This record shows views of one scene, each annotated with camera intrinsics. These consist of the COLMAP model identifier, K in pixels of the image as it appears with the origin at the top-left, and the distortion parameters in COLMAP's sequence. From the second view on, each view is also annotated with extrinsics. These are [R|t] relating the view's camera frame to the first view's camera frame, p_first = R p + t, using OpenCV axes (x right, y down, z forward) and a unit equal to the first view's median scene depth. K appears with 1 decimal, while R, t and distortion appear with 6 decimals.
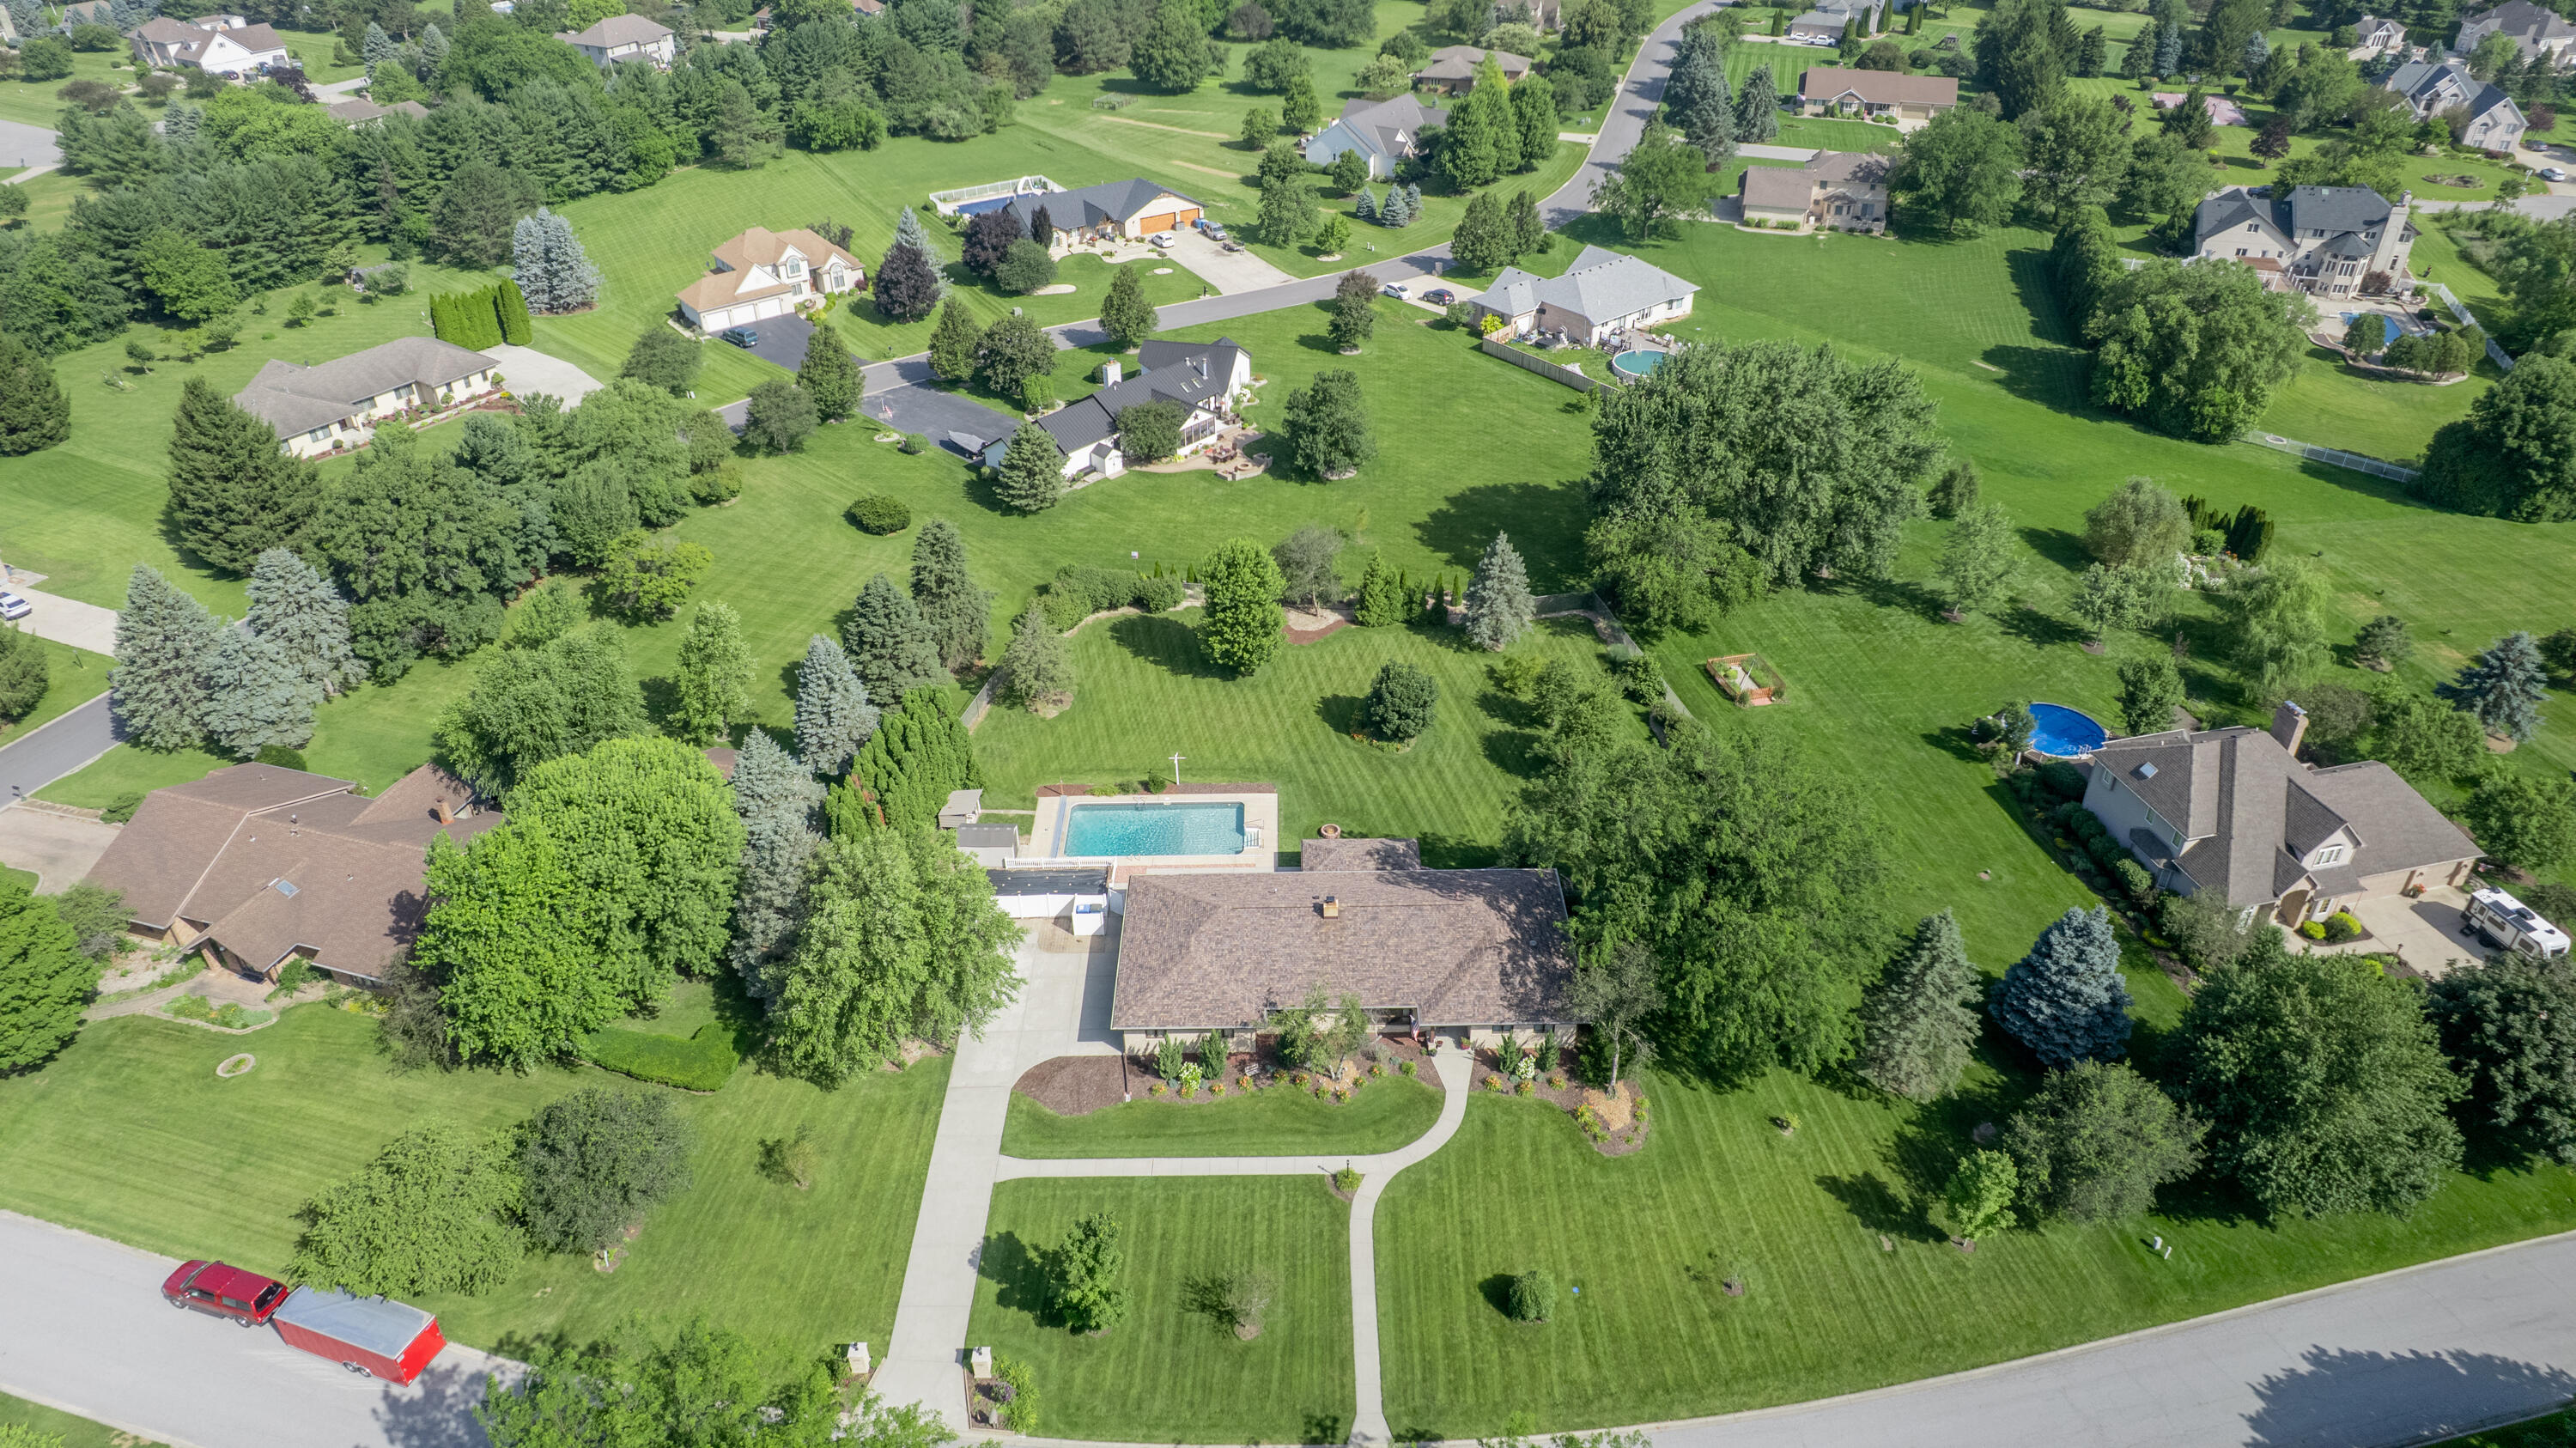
lens RADIAL K [[1639.8, 0, 1290.6], [0, 1639.8, 703.6], [0, 0, 1]] dist [-0.073025, 0.065626]
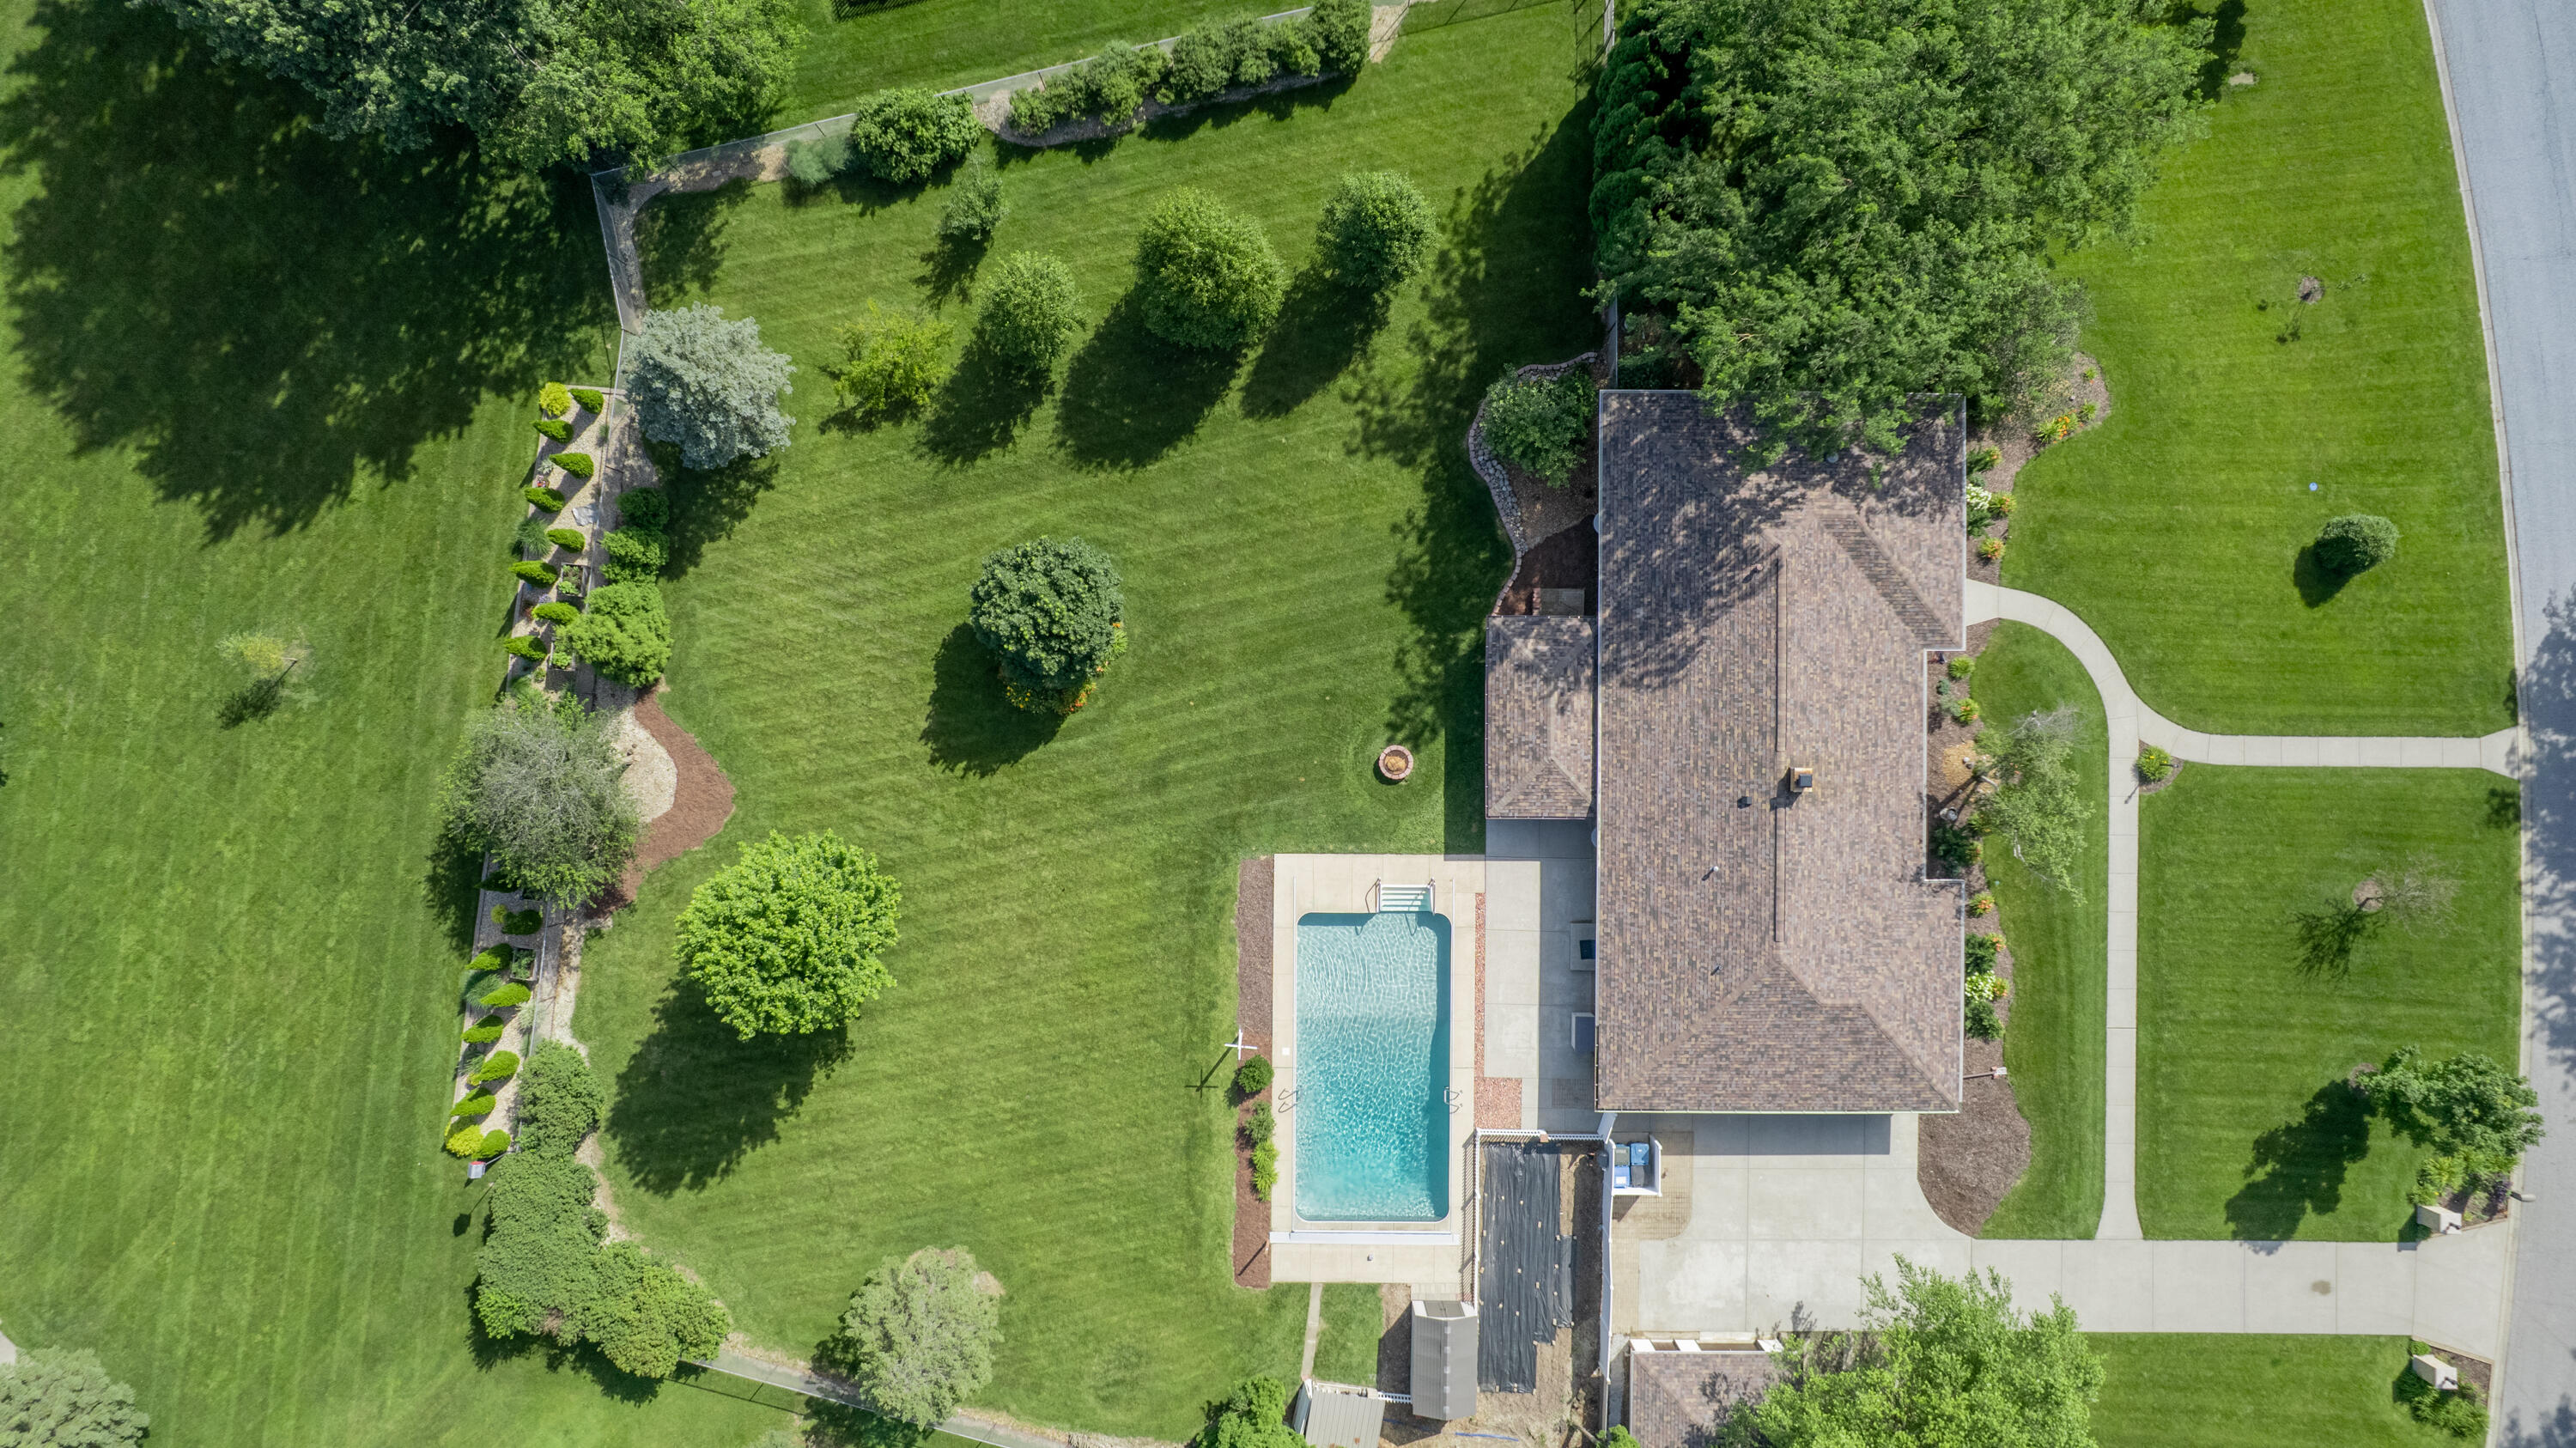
lens RADIAL K [[1608.2, 0, 1276.2], [0, 1608.2, 705.2], [0, 0, 1]] dist [-0.049701, 0.023773]
pose [[0.014150, -0.999606, 0.024254, 0.026926], [0.555492, 0.028027, 0.831049, -0.370931], [-0.831401, 0.001713, 0.555670, 0.647338]]
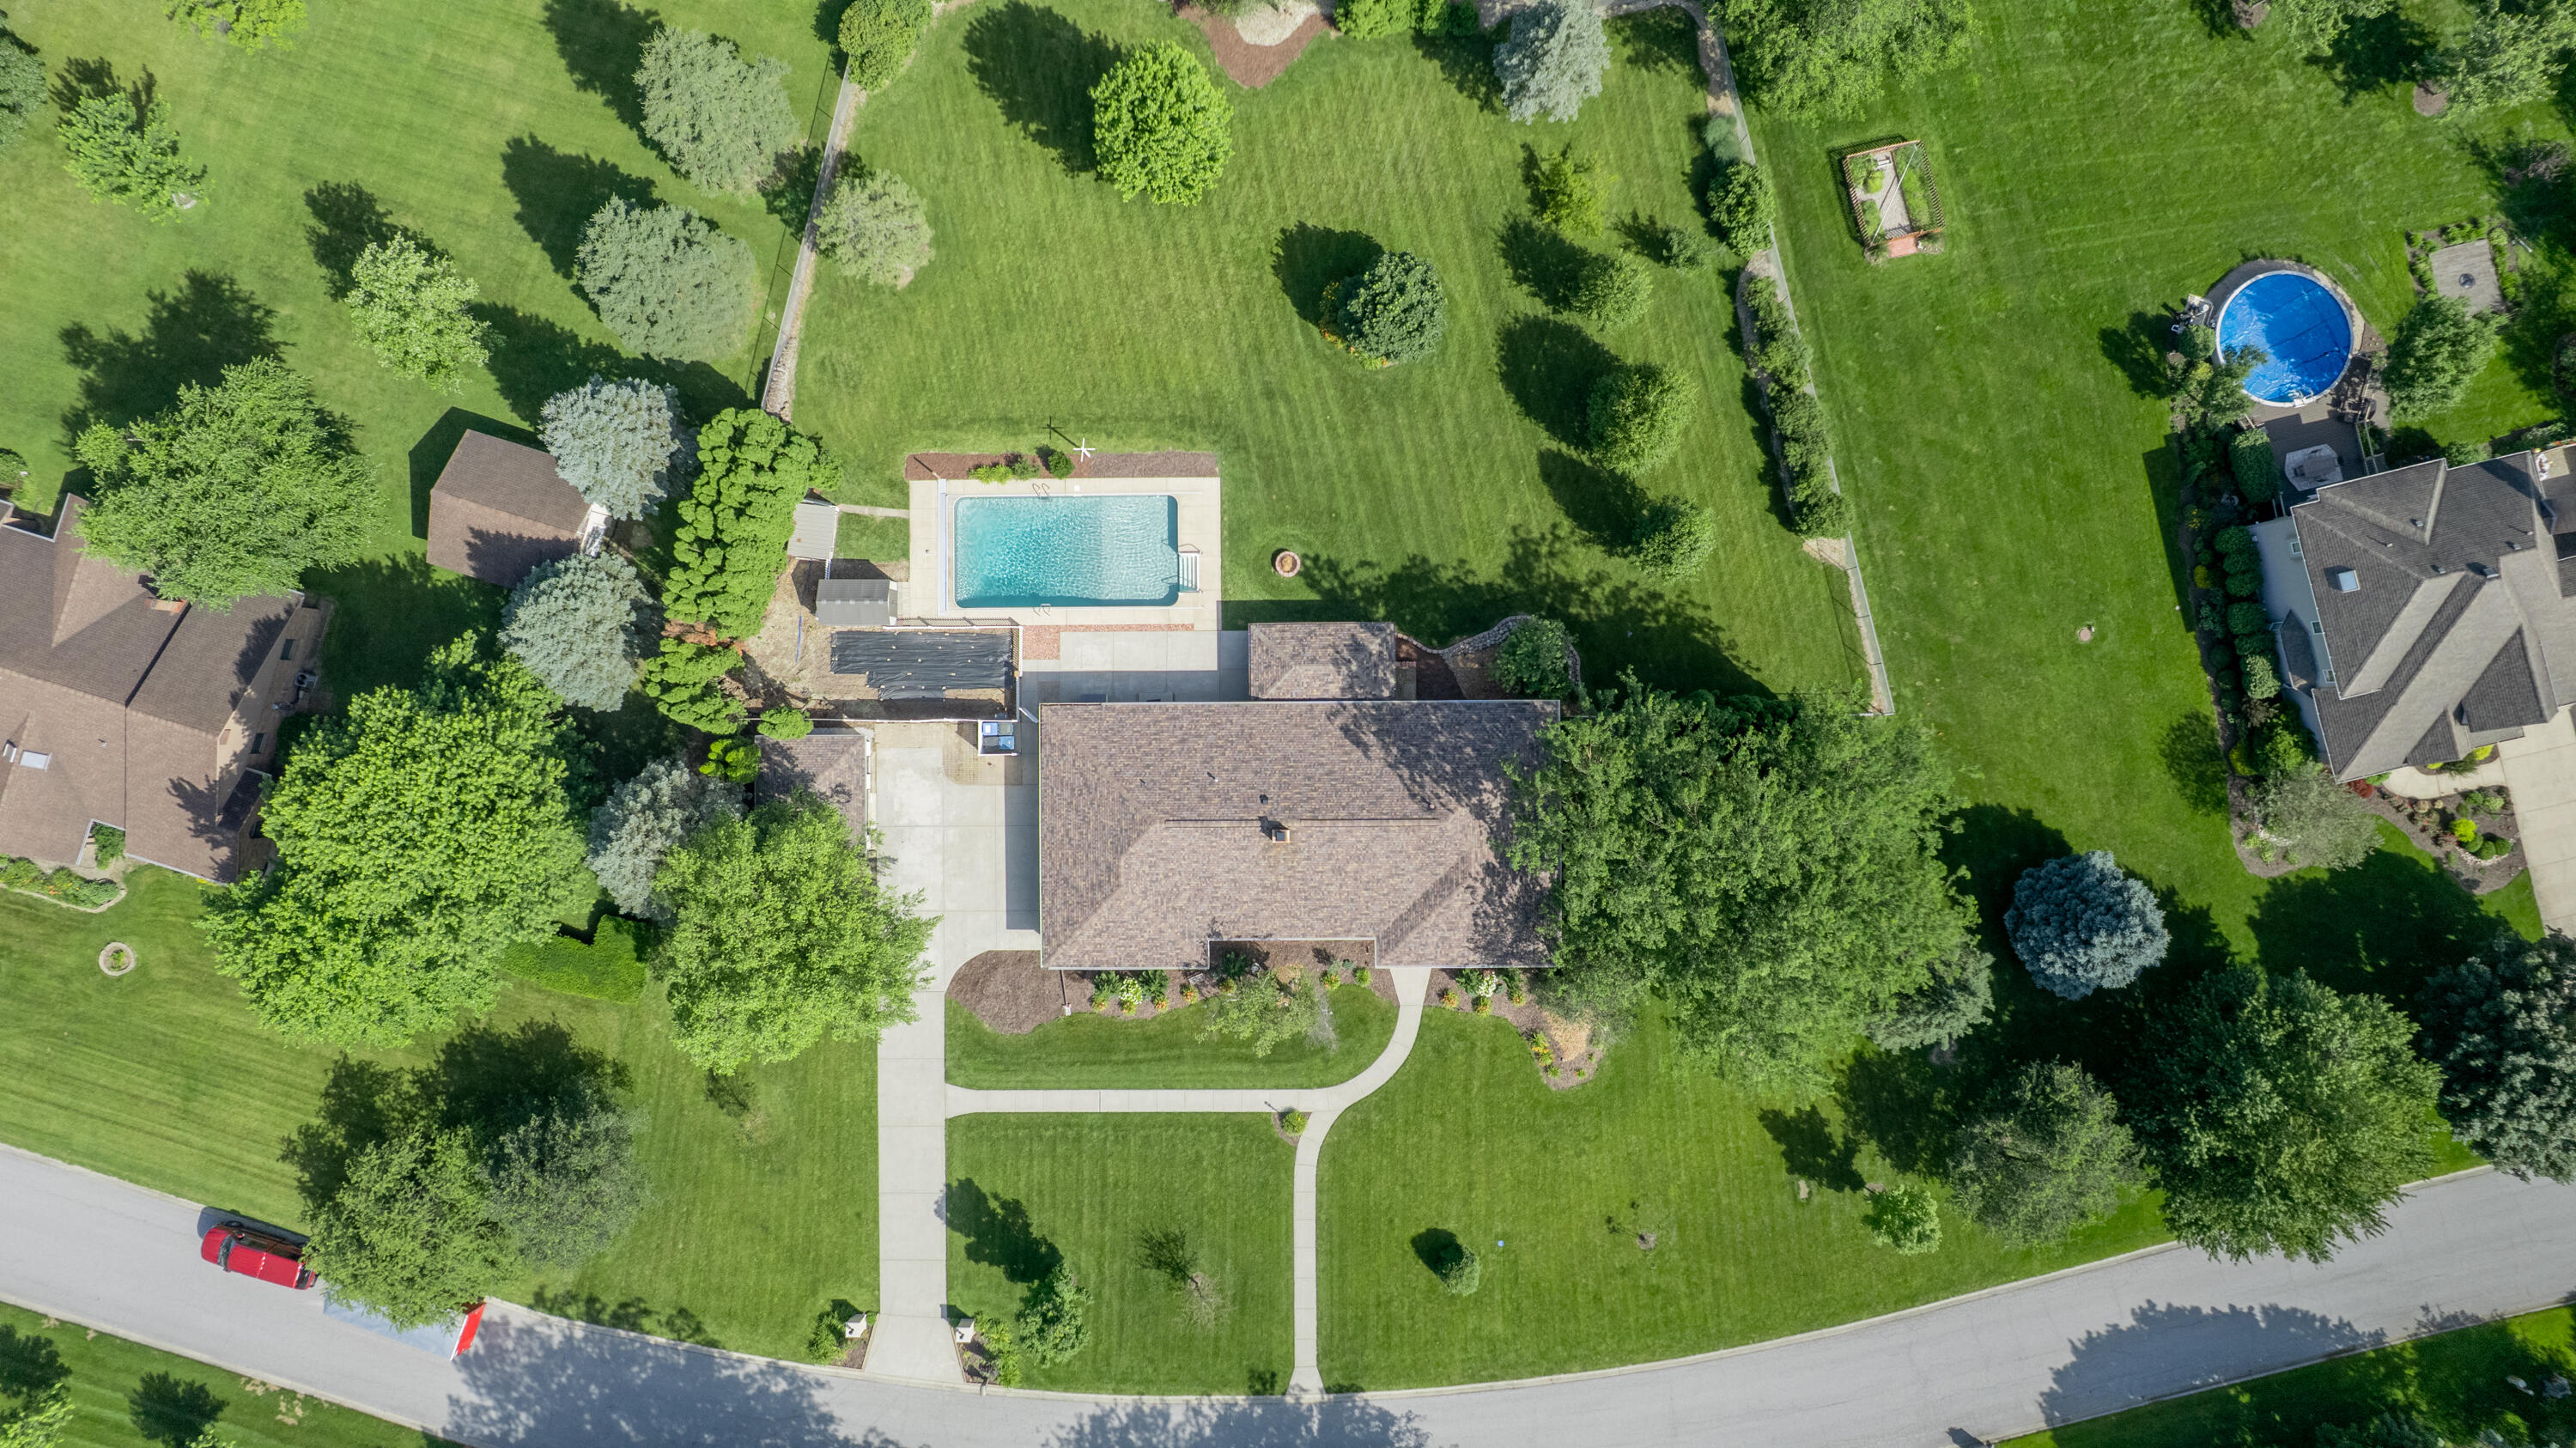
lens RADIAL K [[1639.8, 0, 1283.3], [0, 1639.8, 703.7], [0, 0, 1]] dist [-0.073025, 0.065626]
pose [[0.999998, -0.000429, 0.002133, 0.018352], [-0.001528, 0.559165, 0.829055, -0.482418], [-0.001548, -0.829057, 0.559163, 0.451150]]
